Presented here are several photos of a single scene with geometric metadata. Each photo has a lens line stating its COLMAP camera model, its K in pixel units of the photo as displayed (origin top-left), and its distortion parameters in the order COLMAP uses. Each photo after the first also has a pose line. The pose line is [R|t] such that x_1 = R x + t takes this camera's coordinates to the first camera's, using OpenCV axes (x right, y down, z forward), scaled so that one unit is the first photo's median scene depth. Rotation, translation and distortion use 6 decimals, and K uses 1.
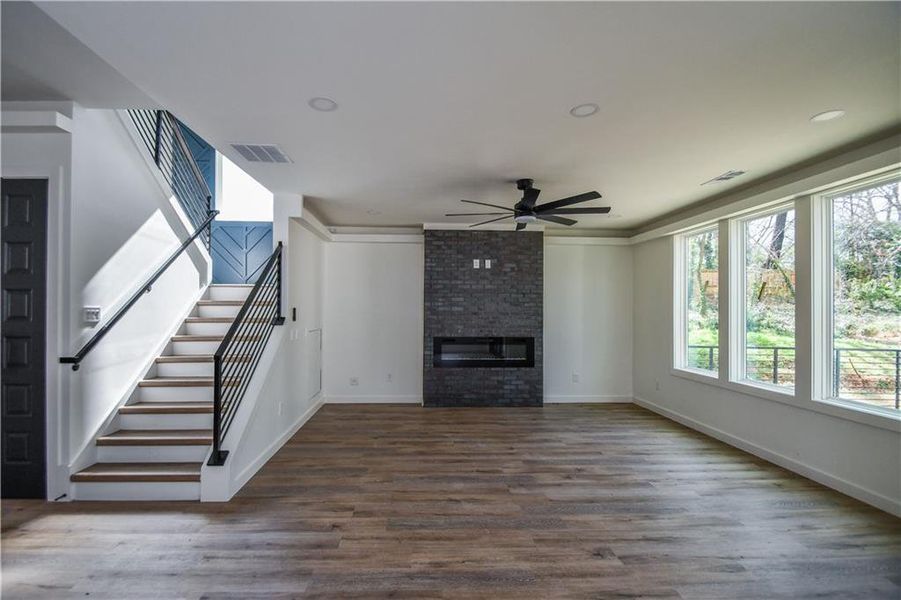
lens RADIAL K [[412.4, 0, 467.9], [0, 412.4, 304.9], [0, 0, 1]] dist [-0.001138, -0.000470]
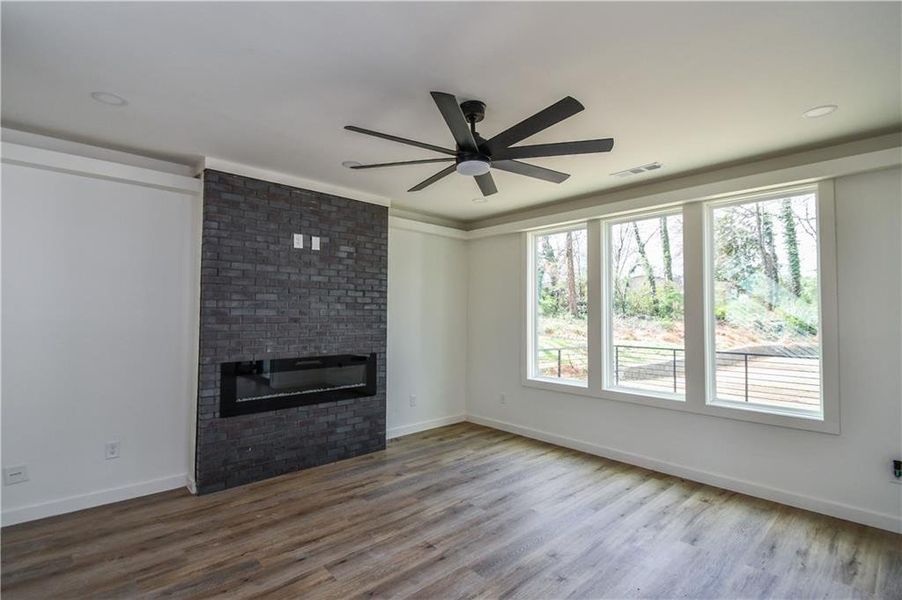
lens RADIAL K [[411.5, 0, 451.0], [0, 411.5, 300.0], [0, 0, 1]] dist [0.003436, -0.012986]
pose [[0.794897, 0.020061, 0.606412, -0.175792], [-0.007788, 0.999708, -0.022863, 0.002657], [-0.606694, 0.013451, 0.794822, 0.369310]]
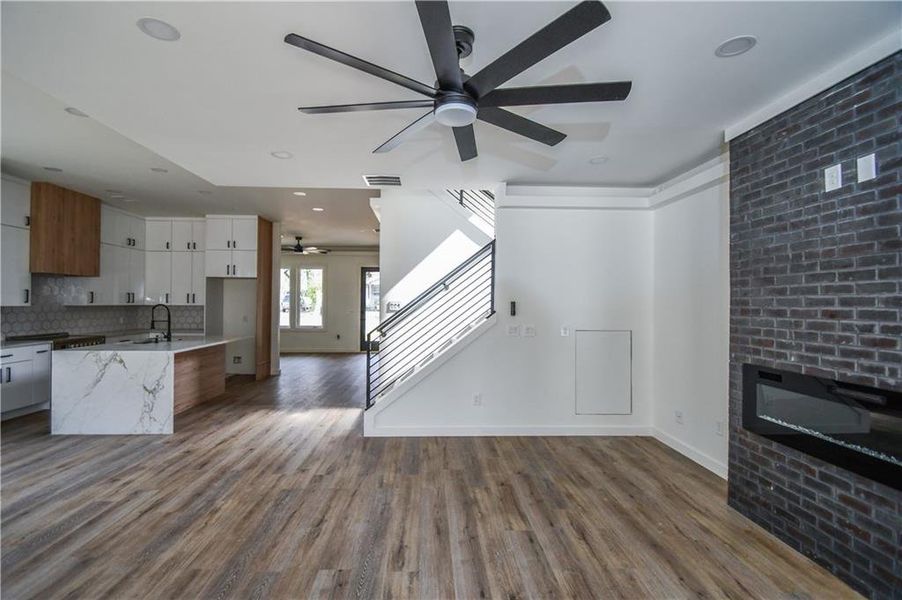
lens RADIAL K [[436.2, 0, 422.0], [0, 436.2, 305.7], [0, 0, 1]] dist [-0.000358, -0.021801]
pose [[-0.113737, 0.006166, -0.993492, 0.443079], [-0.001484, 0.999979, 0.006376, 0.012064], [0.993510, 0.002200, -0.113725, 0.701452]]
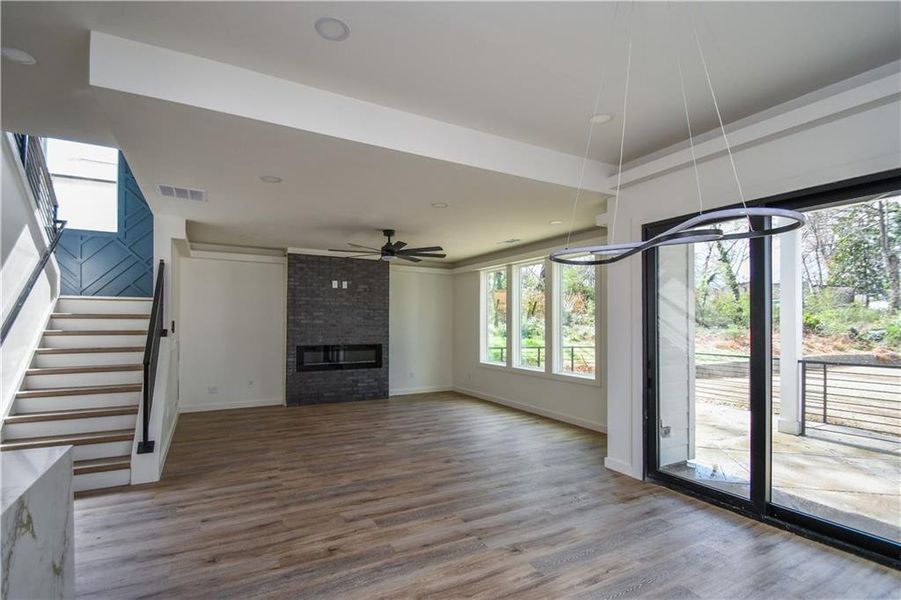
lens RADIAL K [[404.5, 0, 482.9], [0, 404.5, 316.6], [0, 0, 1]] dist [-0.002050, -0.000263]
pose [[0.882887, 0.004925, 0.469560, -0.155565], [-0.003814, 0.999987, -0.003316, -0.002925], [-0.469570, 0.001137, 0.882894, -0.253867]]
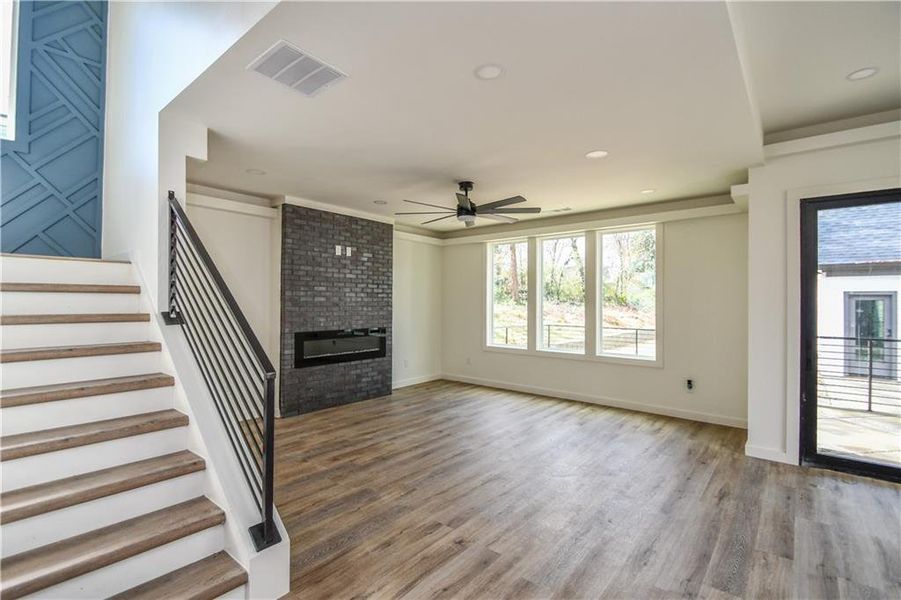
lens RADIAL K [[398.0, 0, 468.3], [0, 398.0, 299.0], [0, 0, 1]] dist [0.001100, -0.007164]
pose [[0.679270, 0.003293, 0.733881, -0.440434], [-0.010328, 0.999934, 0.005072, 0.001221], [-0.733815, -0.011025, 0.679259, 0.188265]]
